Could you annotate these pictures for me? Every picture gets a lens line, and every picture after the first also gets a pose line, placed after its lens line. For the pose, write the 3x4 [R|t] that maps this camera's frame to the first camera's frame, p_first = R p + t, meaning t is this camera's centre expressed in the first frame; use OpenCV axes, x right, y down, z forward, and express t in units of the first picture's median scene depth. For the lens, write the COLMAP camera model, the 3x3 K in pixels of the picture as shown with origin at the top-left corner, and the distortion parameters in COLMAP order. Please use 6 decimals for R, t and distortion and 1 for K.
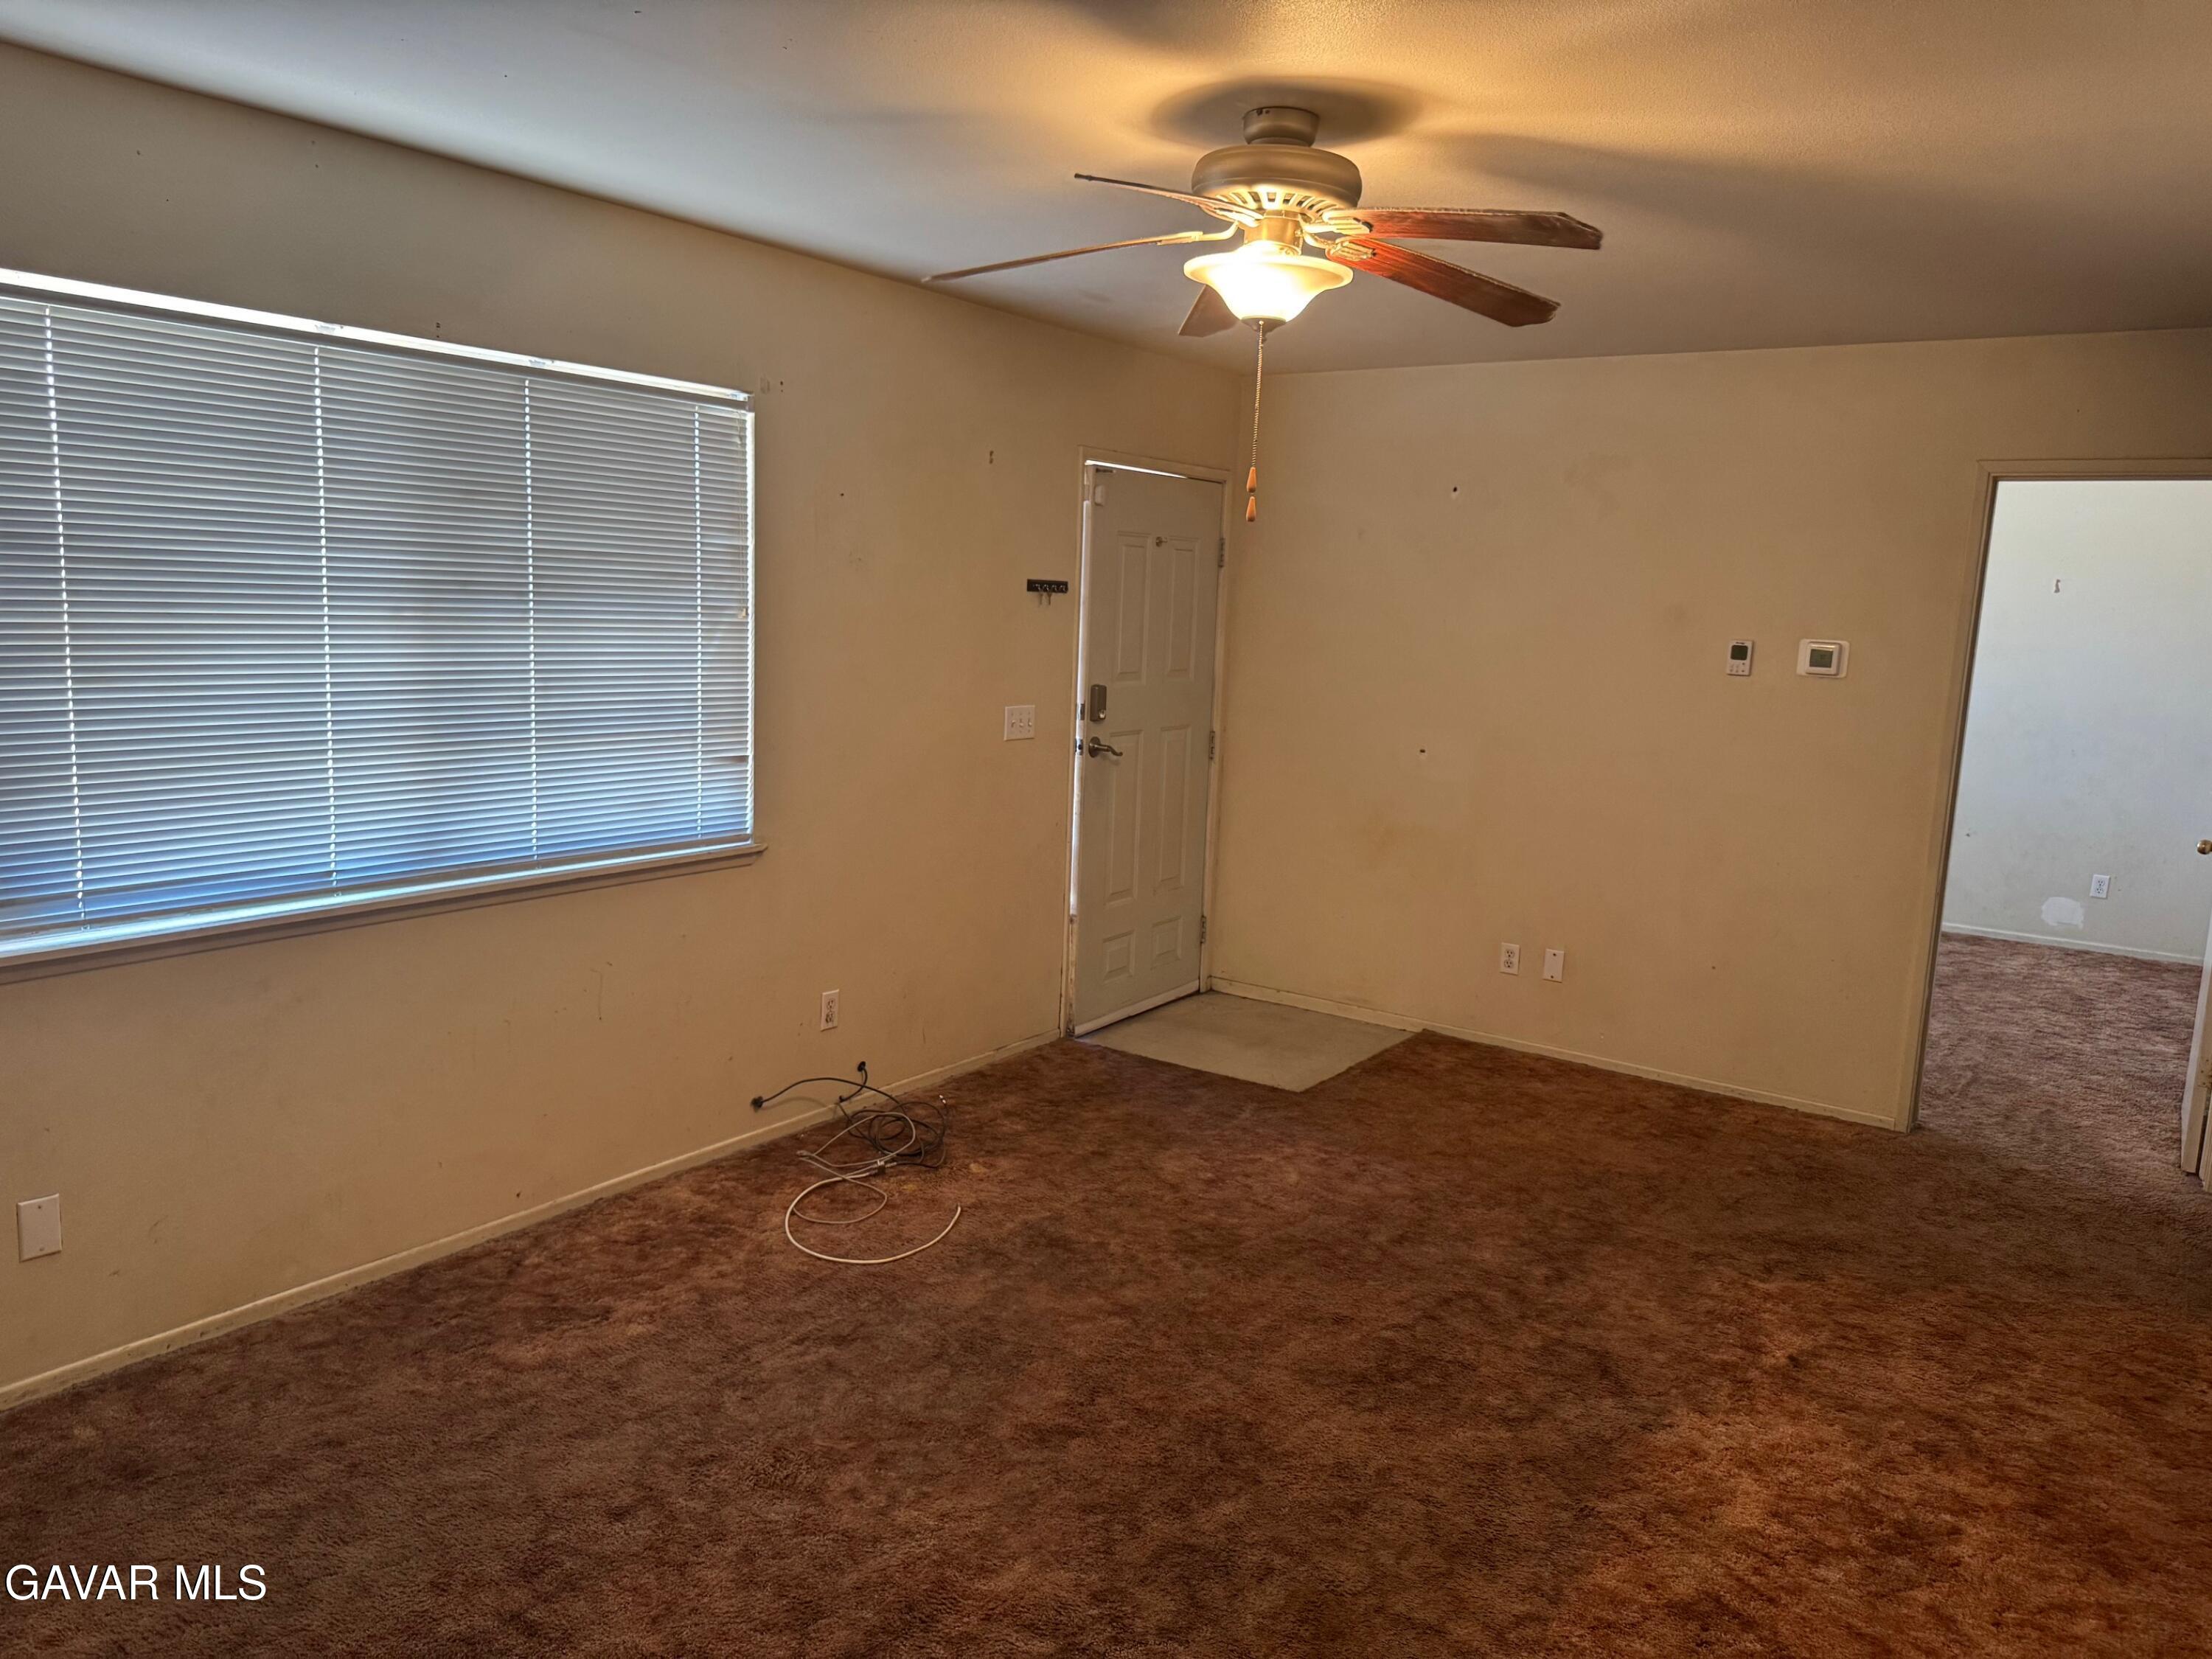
lens RADIAL K [[1534.7, 0, 1113.1], [0, 1534.7, 835.1], [0, 0, 1]] dist [-0.000031, 0.000146]
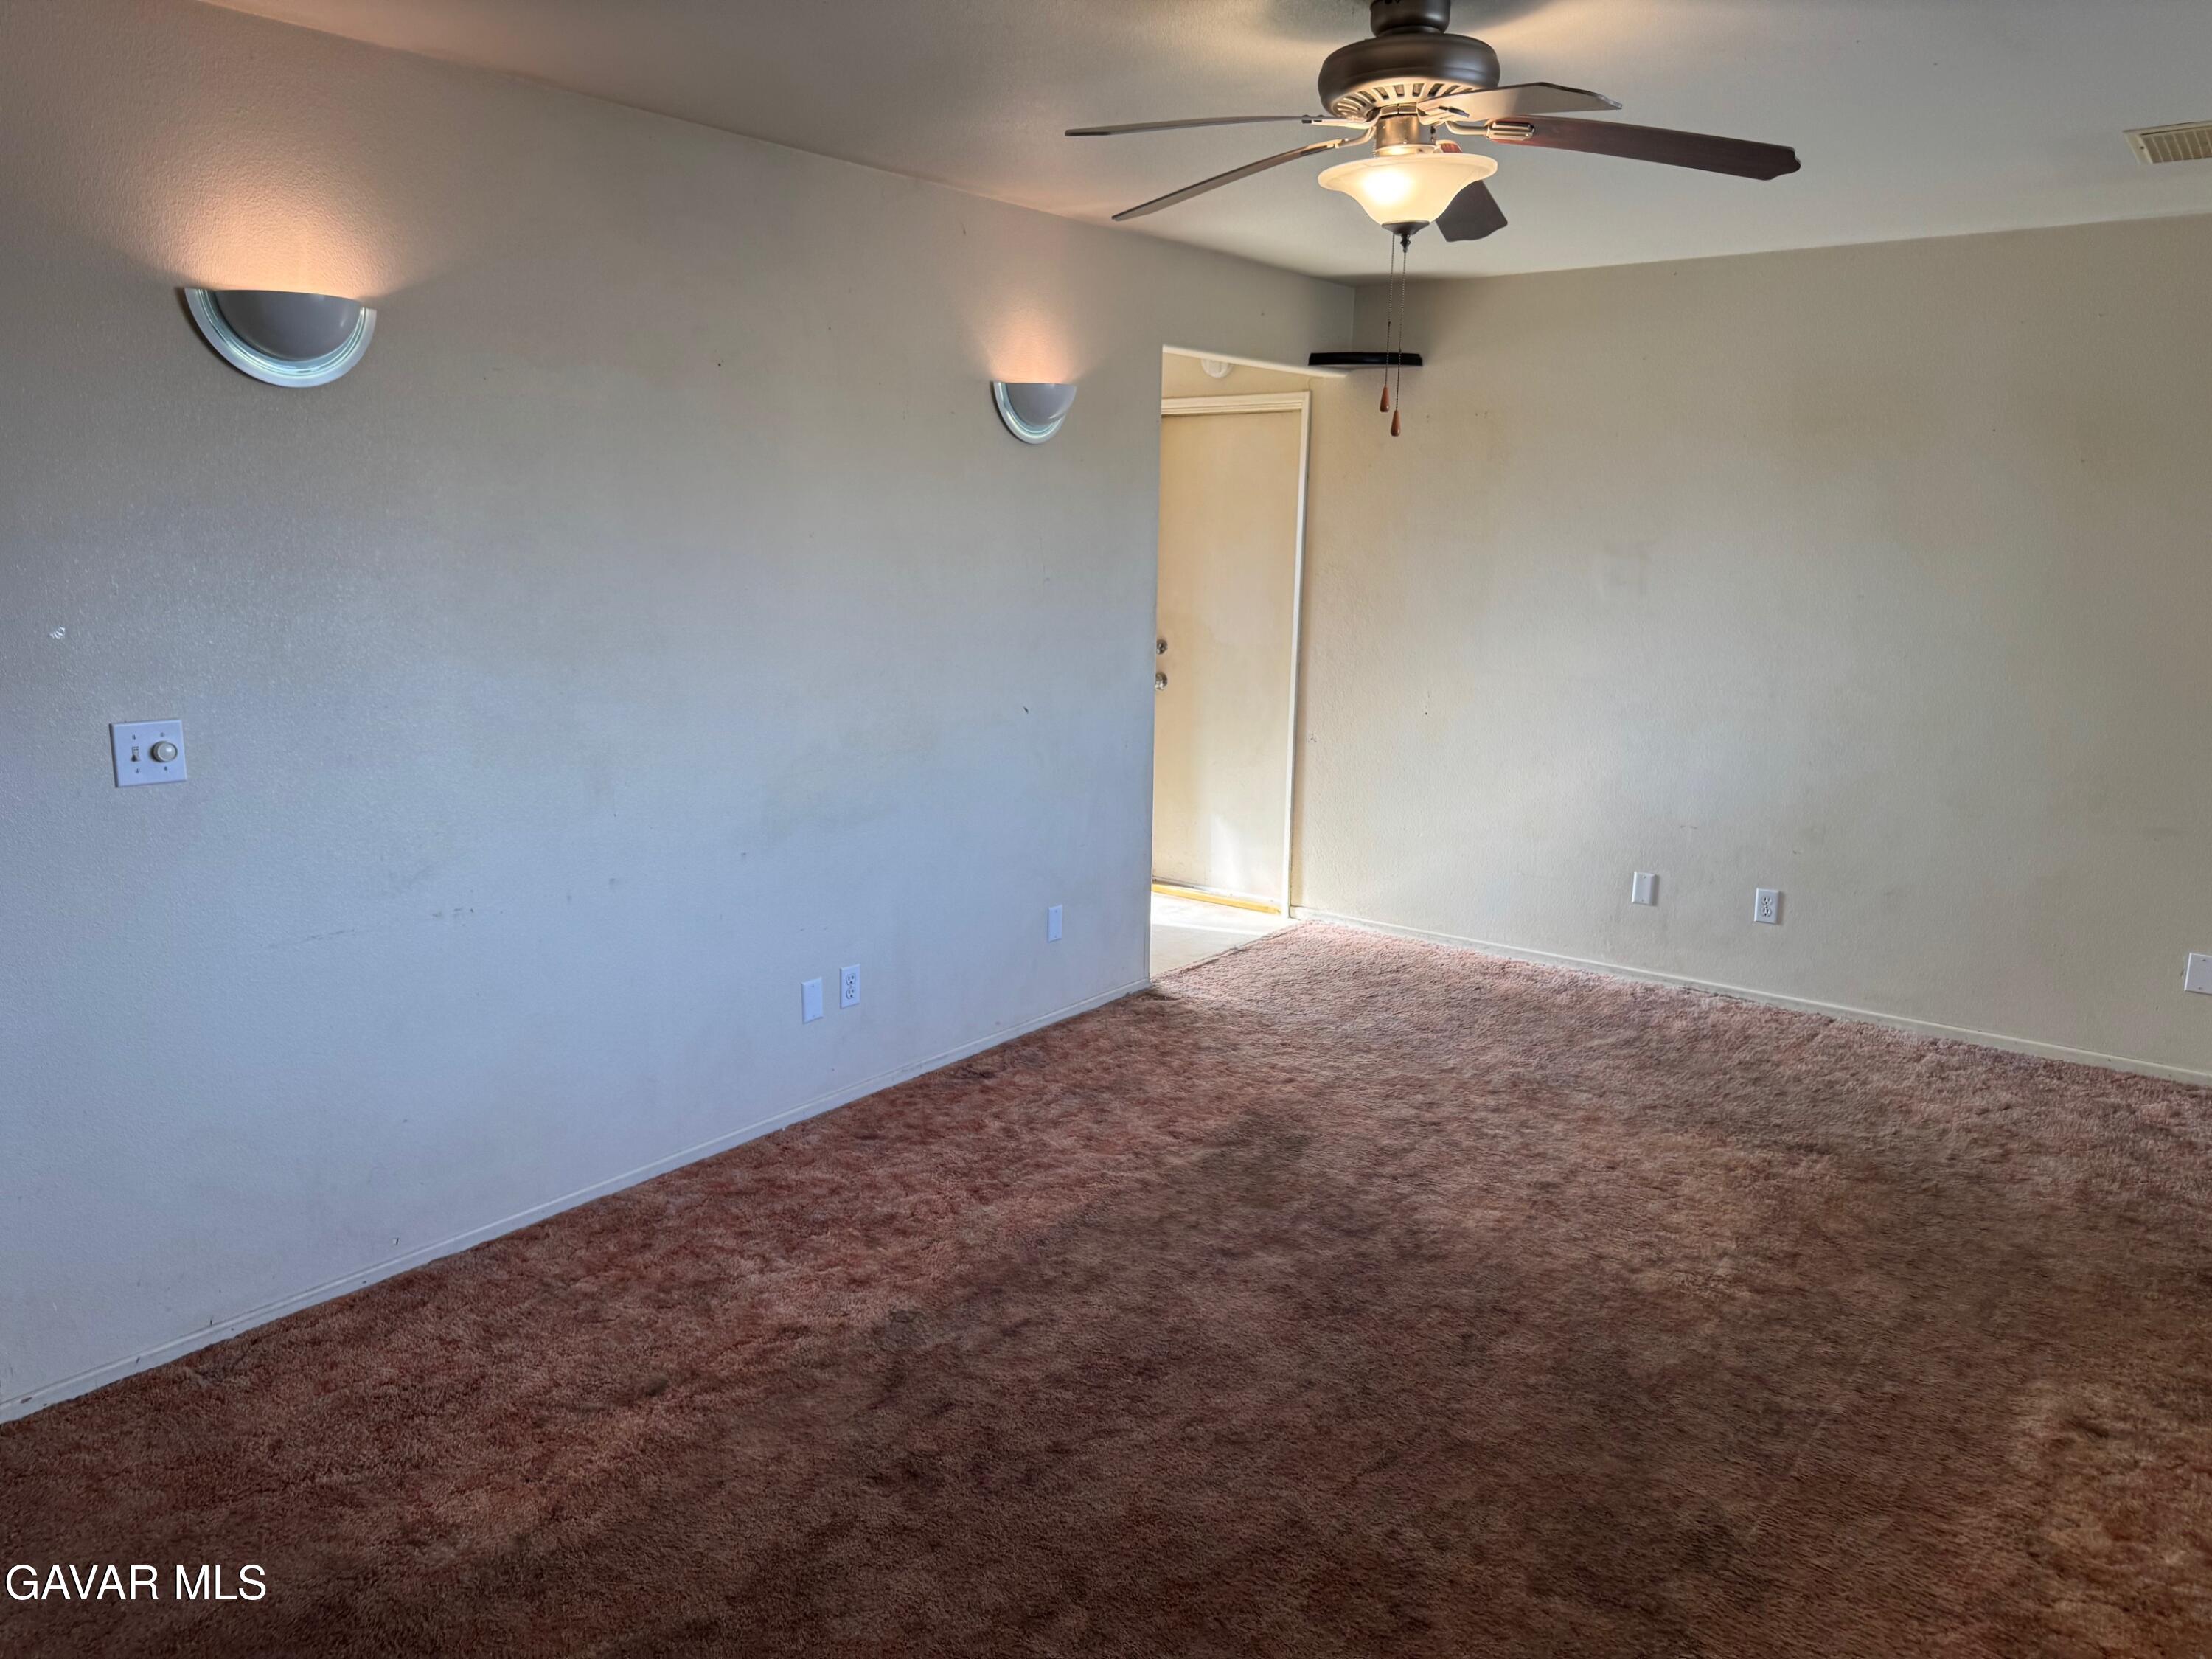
lens RADIAL K [[1559.9, 0, 1105.6], [0, 1559.9, 826.1], [0, 0, 1]] dist [0.160330, -0.298596]
pose [[-0.998104, -0.053243, 0.030869, 0.168288], [-0.039331, 0.937608, 0.345462, -0.242600], [-0.047337, 0.343593, -0.937925, 1.550953]]
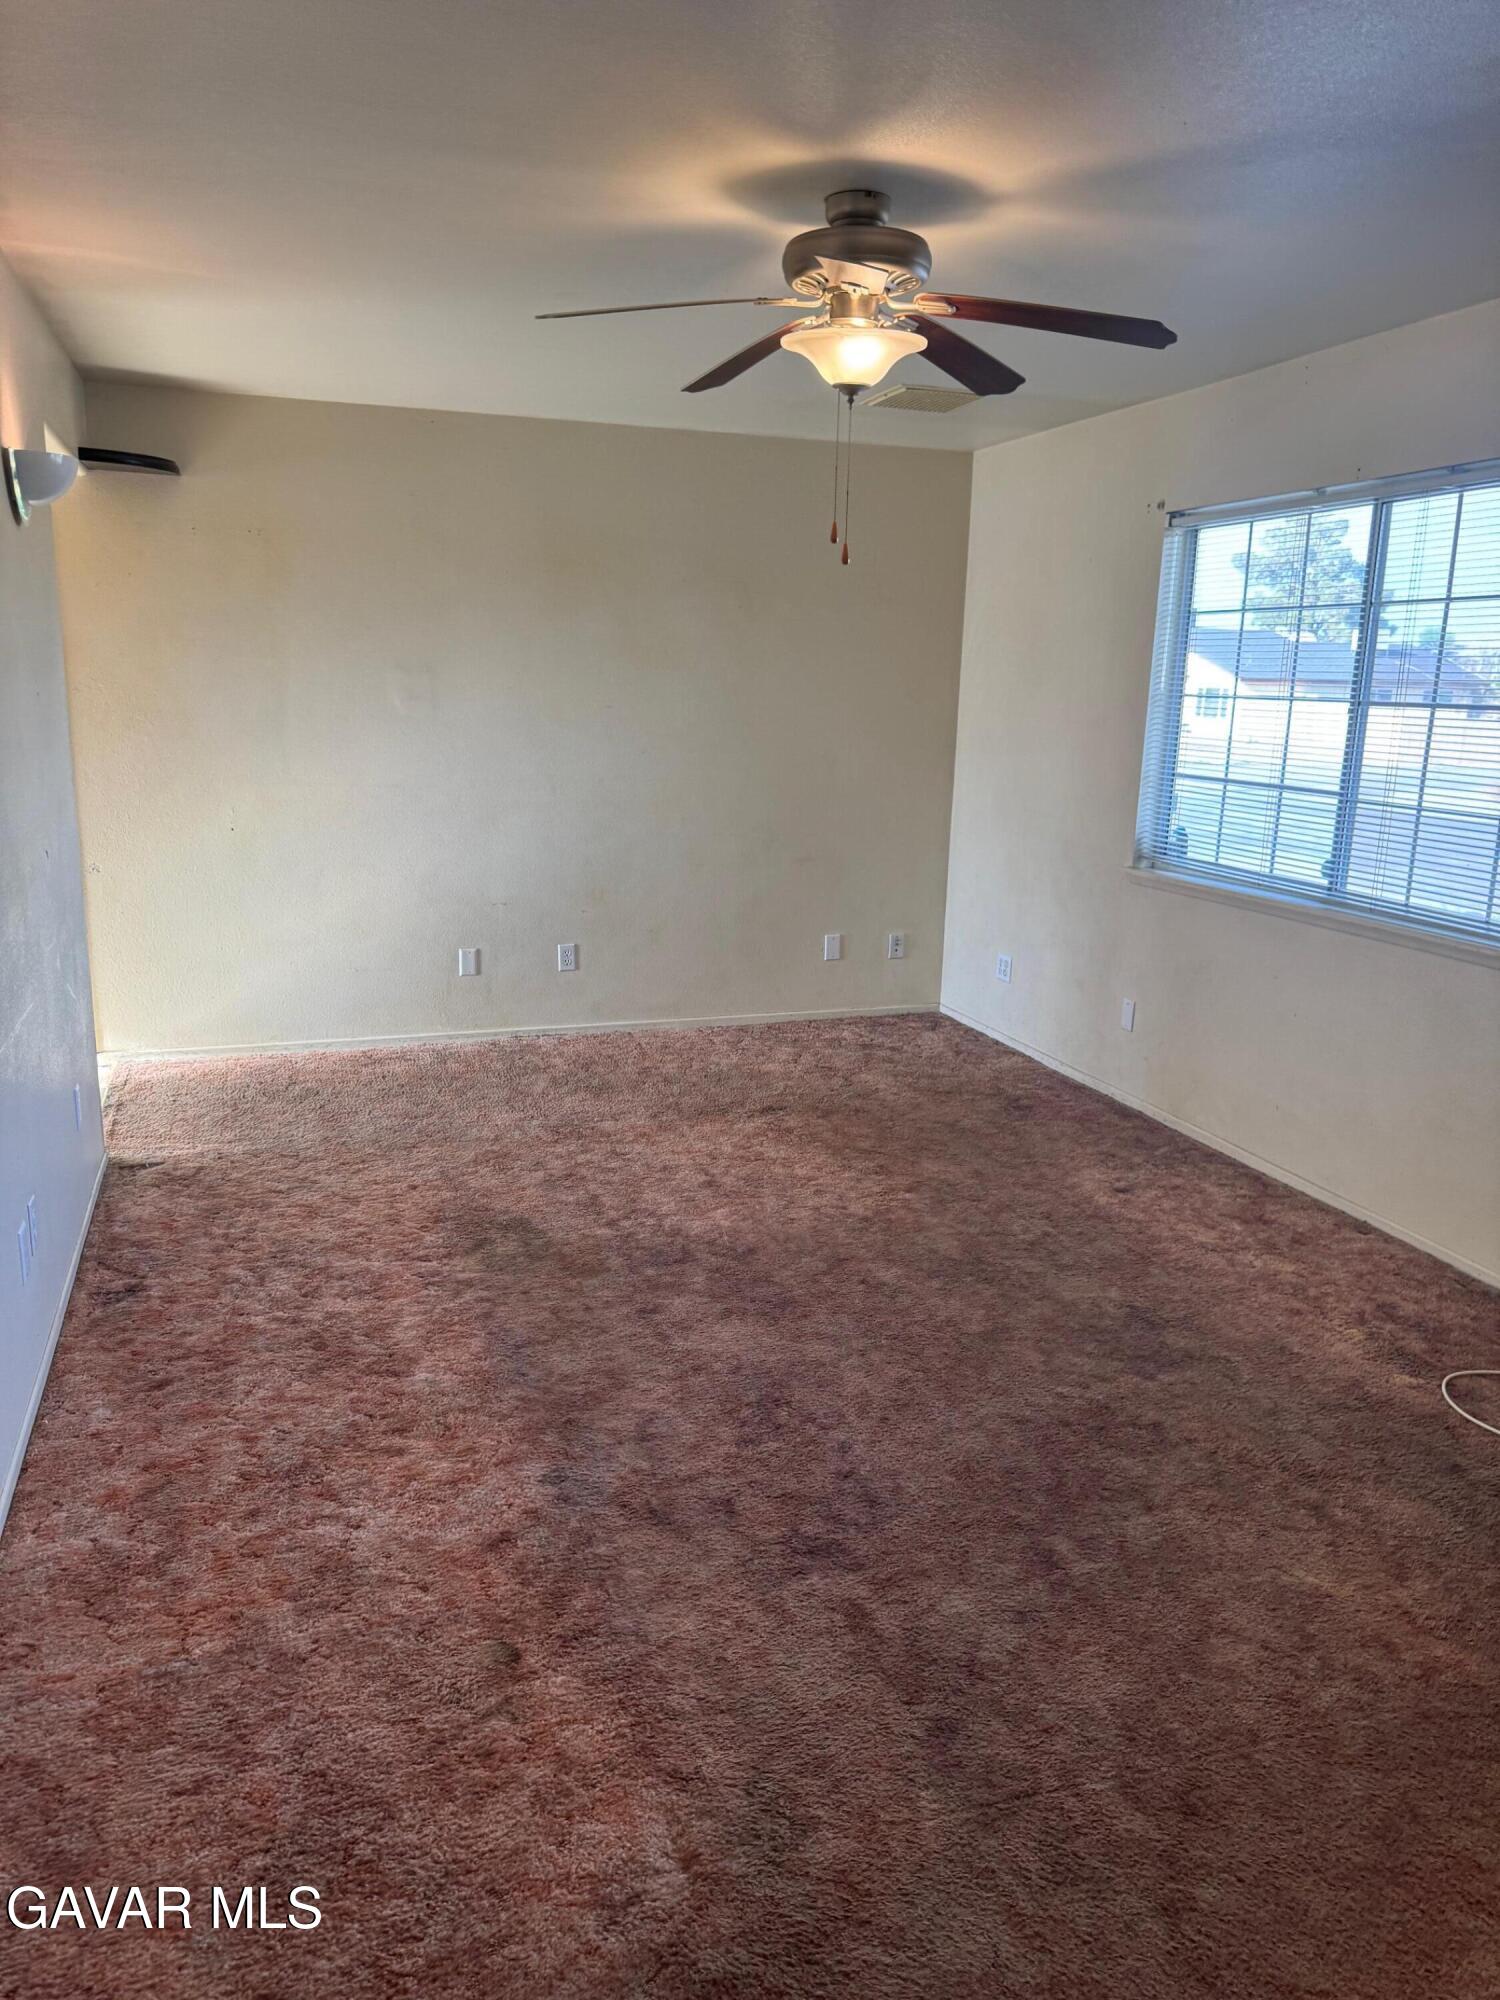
lens RADIAL K [[1410.4, 0, 760.0], [0, 1410.4, 1001.8], [0, 0, 1]] dist [0.160330, -0.298596]
pose [[-0.578038, 0.135497, -0.804681, 0.800379], [-0.171344, 0.943979, 0.282037, -0.145997], [0.797818, 0.300906, -0.522439, 1.230574]]
